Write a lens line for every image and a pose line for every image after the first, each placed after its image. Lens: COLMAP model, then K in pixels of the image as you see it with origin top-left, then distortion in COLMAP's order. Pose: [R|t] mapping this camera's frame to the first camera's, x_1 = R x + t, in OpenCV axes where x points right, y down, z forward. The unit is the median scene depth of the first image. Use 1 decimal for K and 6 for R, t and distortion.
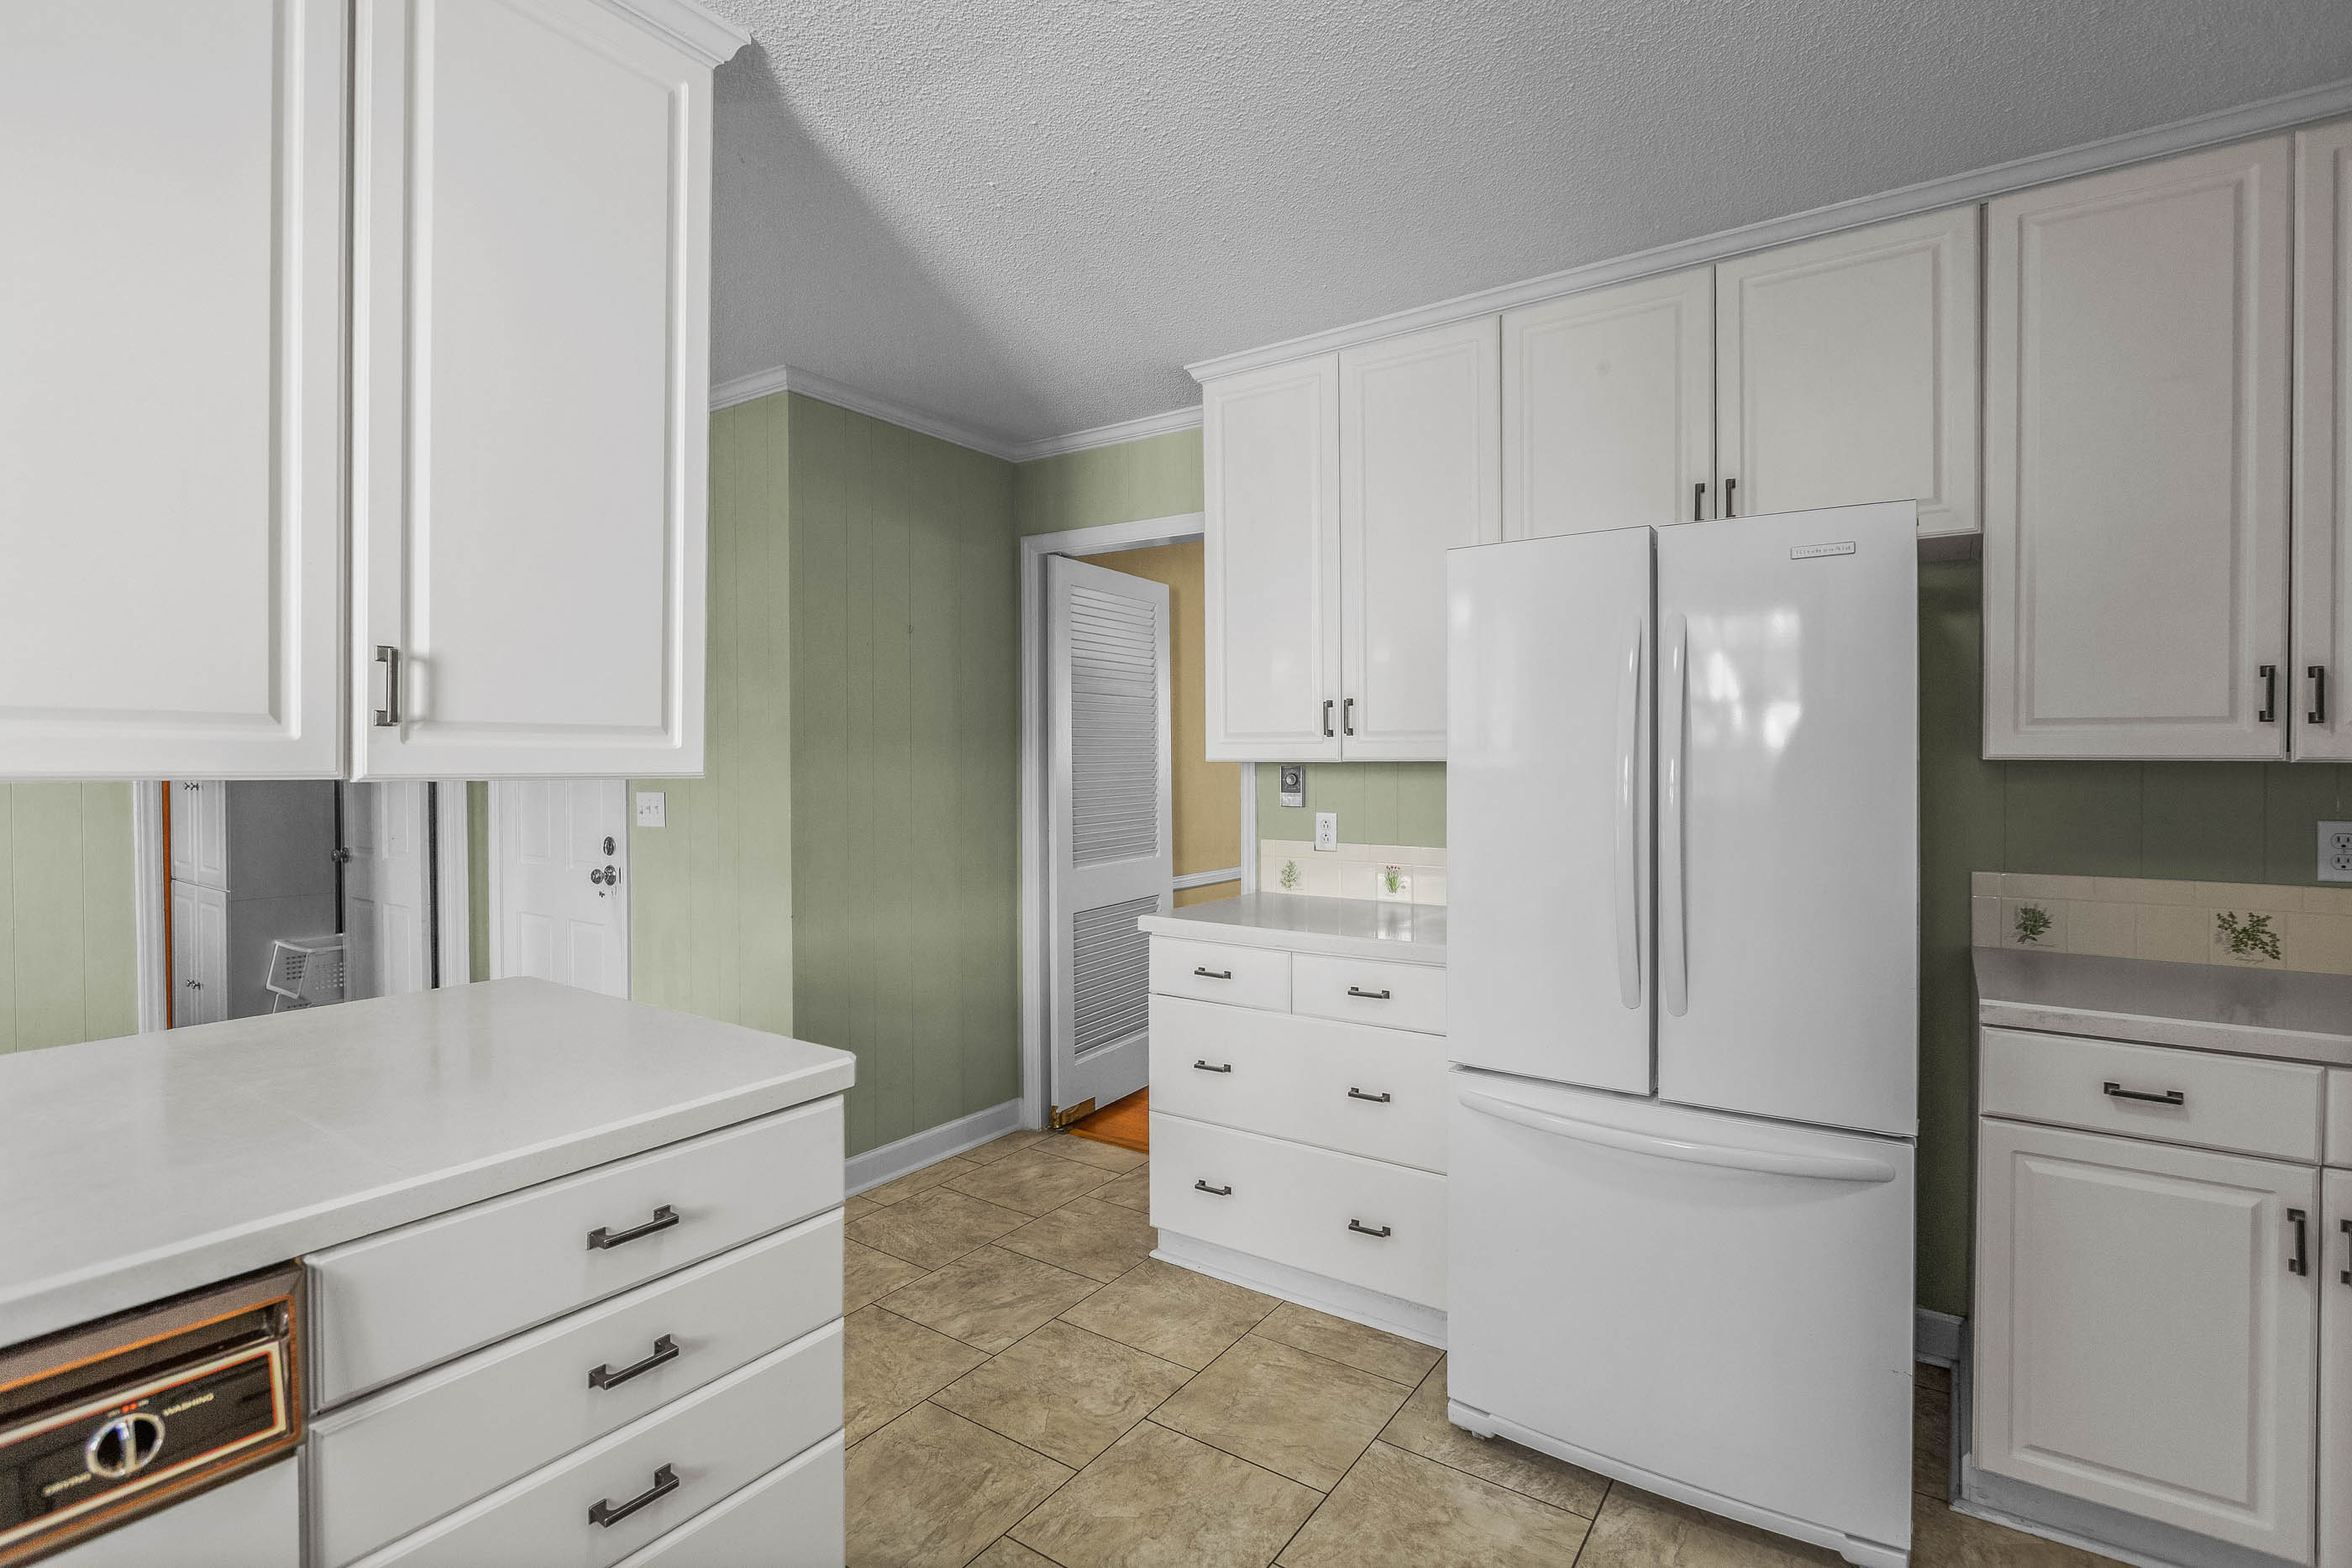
lens RADIAL K [[1115.0, 0, 1154.5], [0, 1115.0, 774.0], [0, 0, 1]] dist [-0.002918, -0.000334]
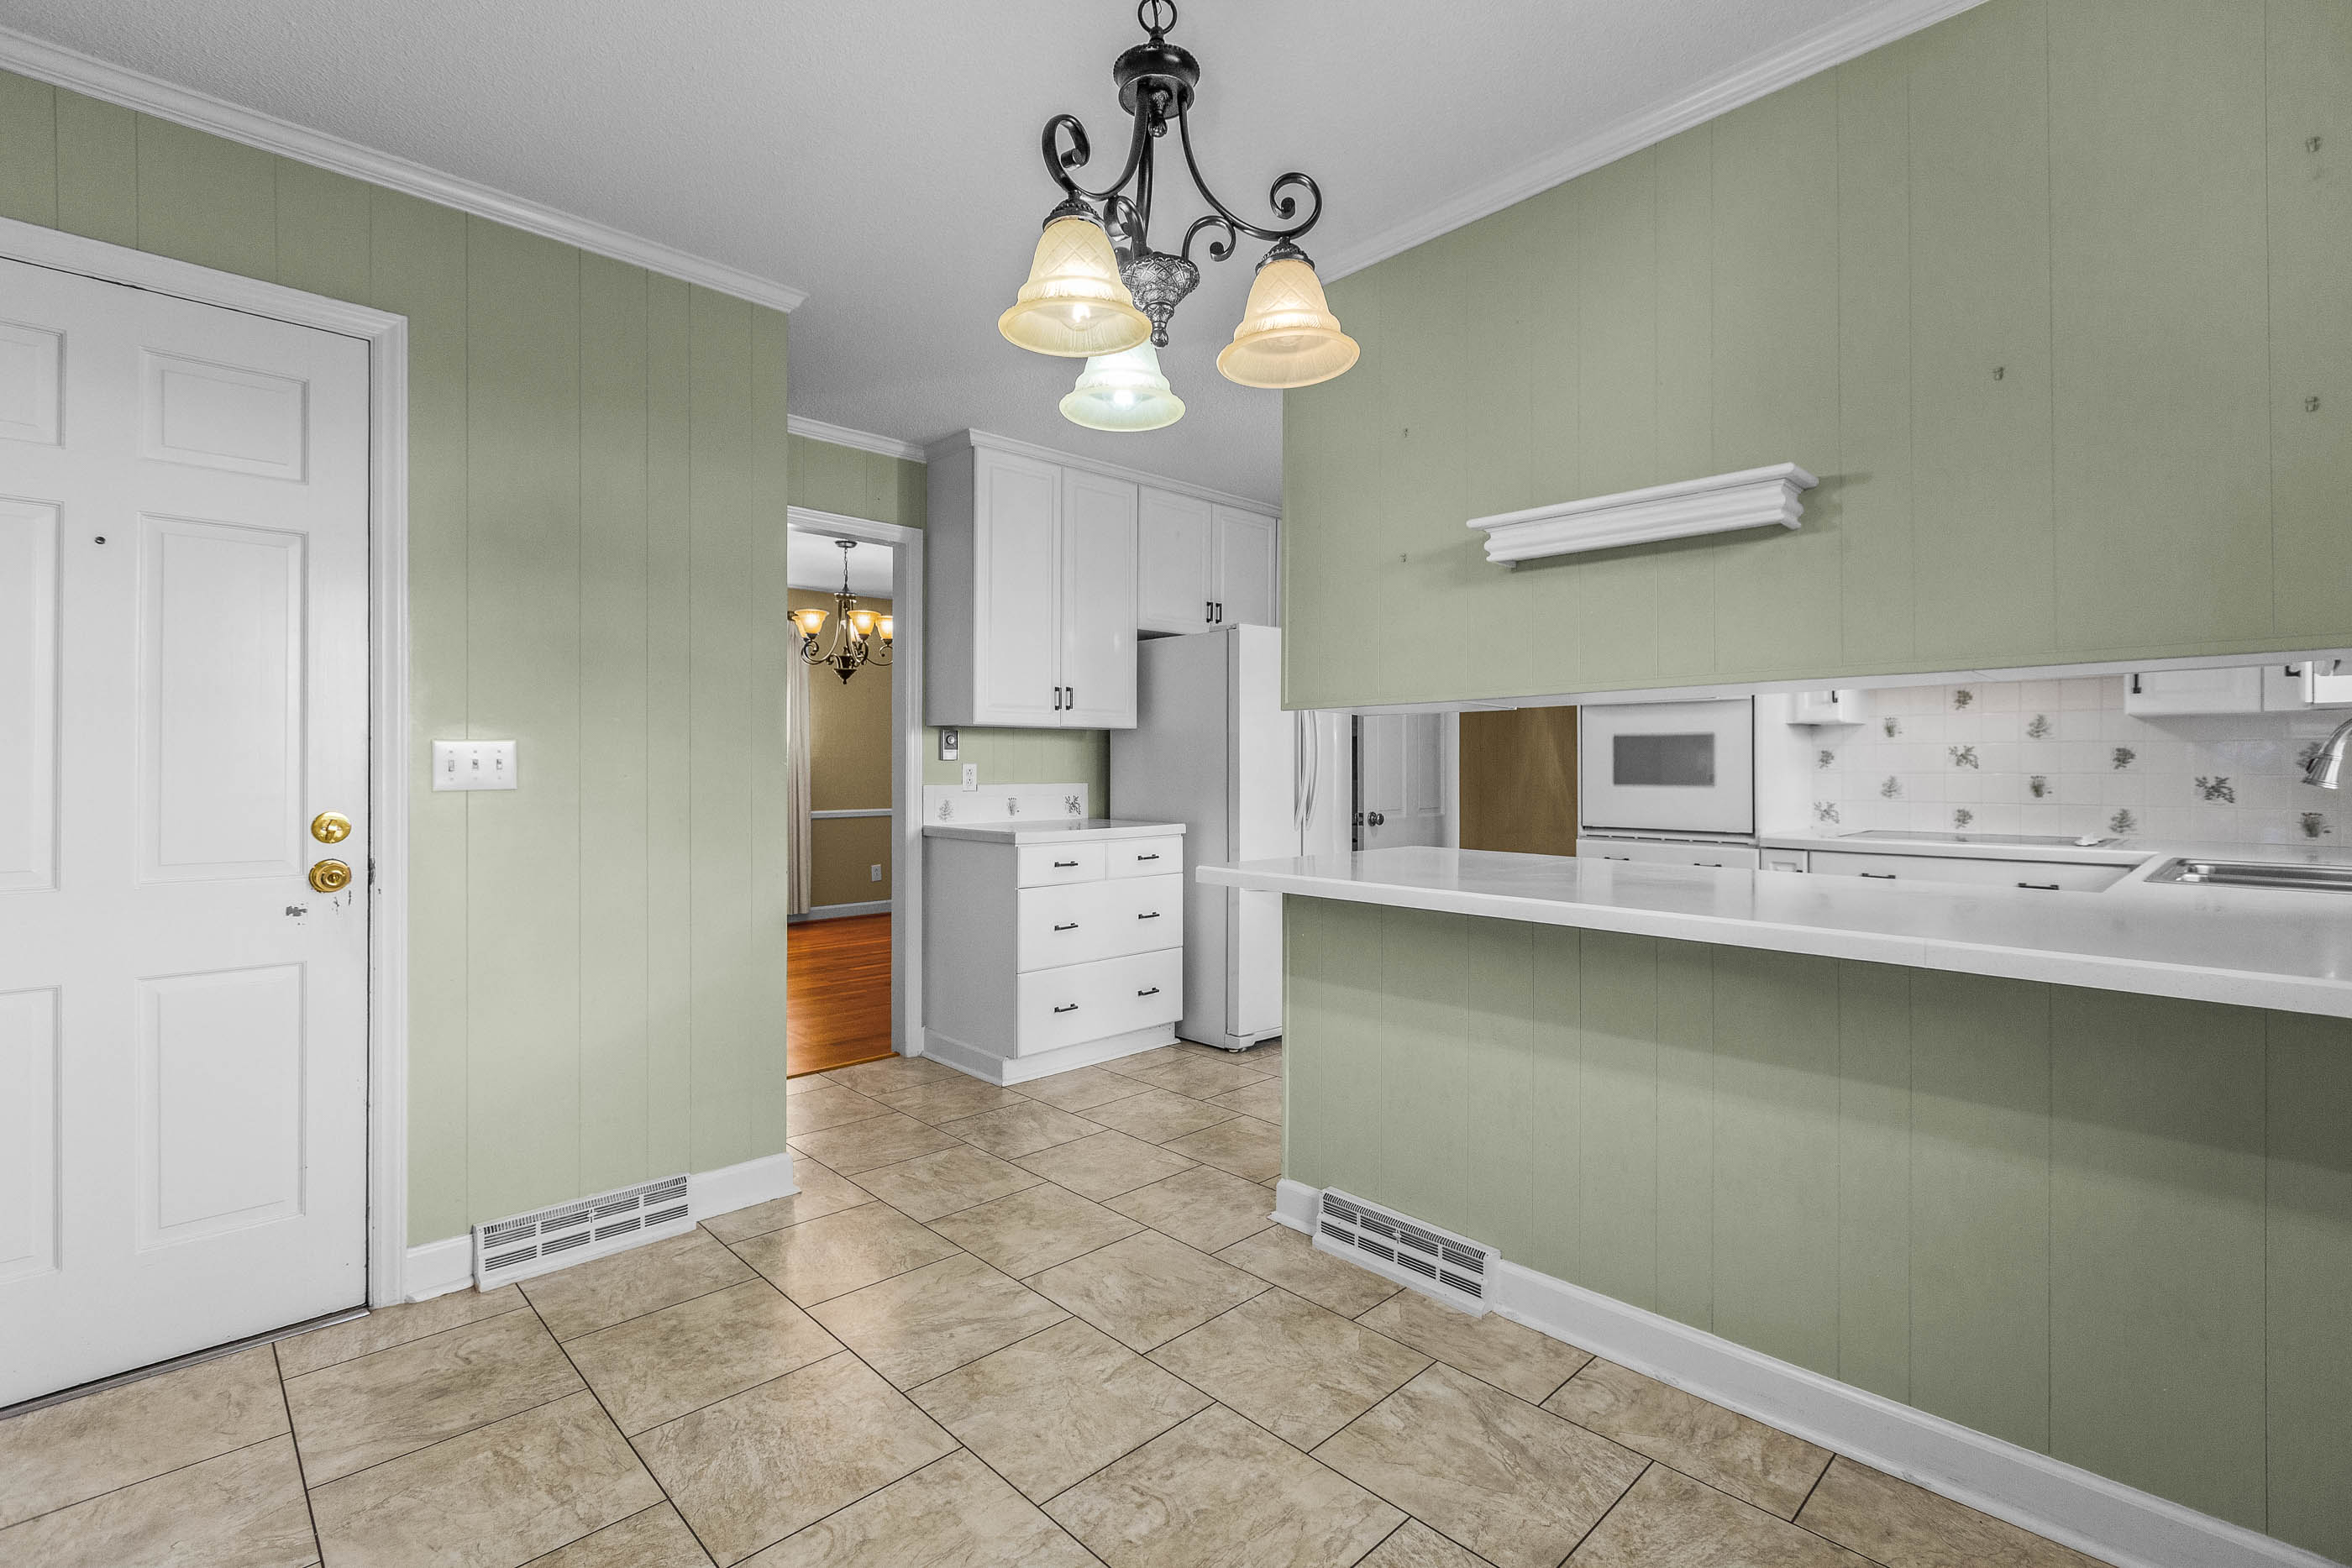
lens RADIAL K [[1058.4, 0, 1168.8], [0, 1058.4, 767.4], [0, 0, 1]] dist [0.002392, 0.000428]
pose [[0.186455, -0.001499, 0.982462, -1.833493], [0.011297, 0.999936, -0.000618, 0.070691], [-0.982399, 0.011214, 0.186460, 0.829312]]
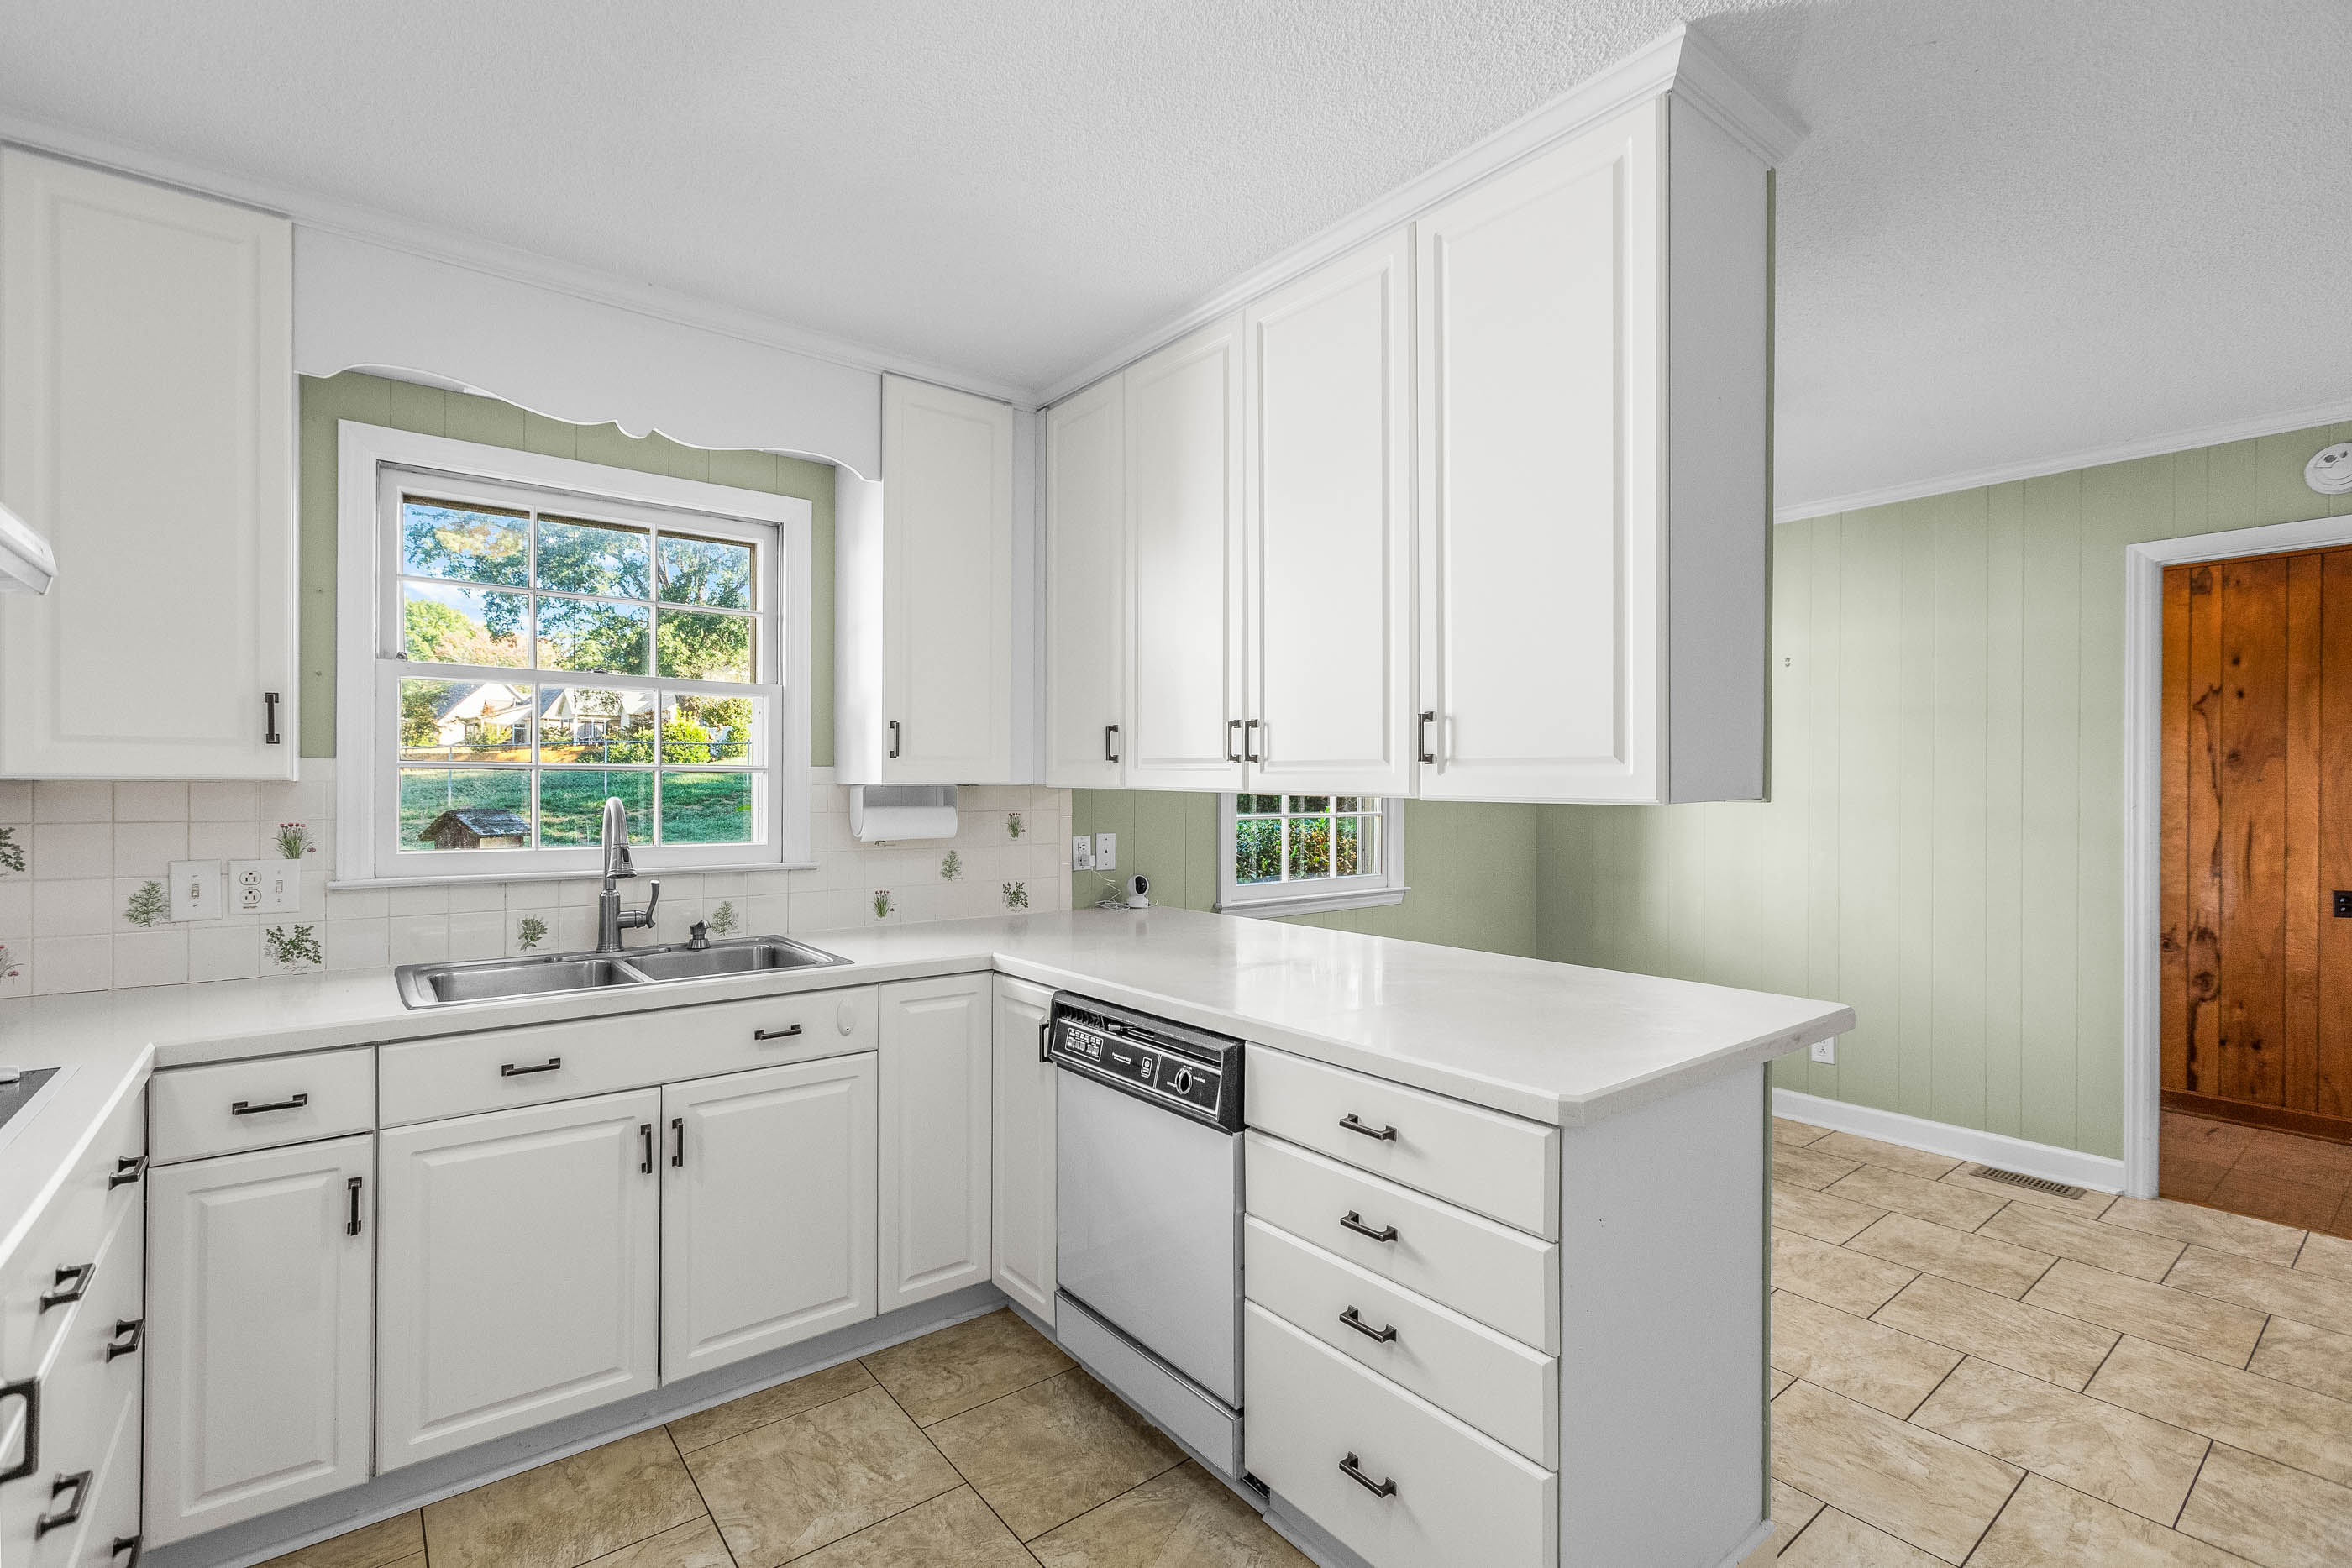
lens RADIAL K [[1047.7, 0, 1168.1], [0, 1047.7, 794.2], [0, 0, 1]] dist [-0.002101, -0.000219]
pose [[-0.284890, 0.004188, -0.958551, 0.521456], [-0.015137, 0.999846, 0.008867, -0.006198], [0.958441, 0.017036, -0.284782, 0.702147]]
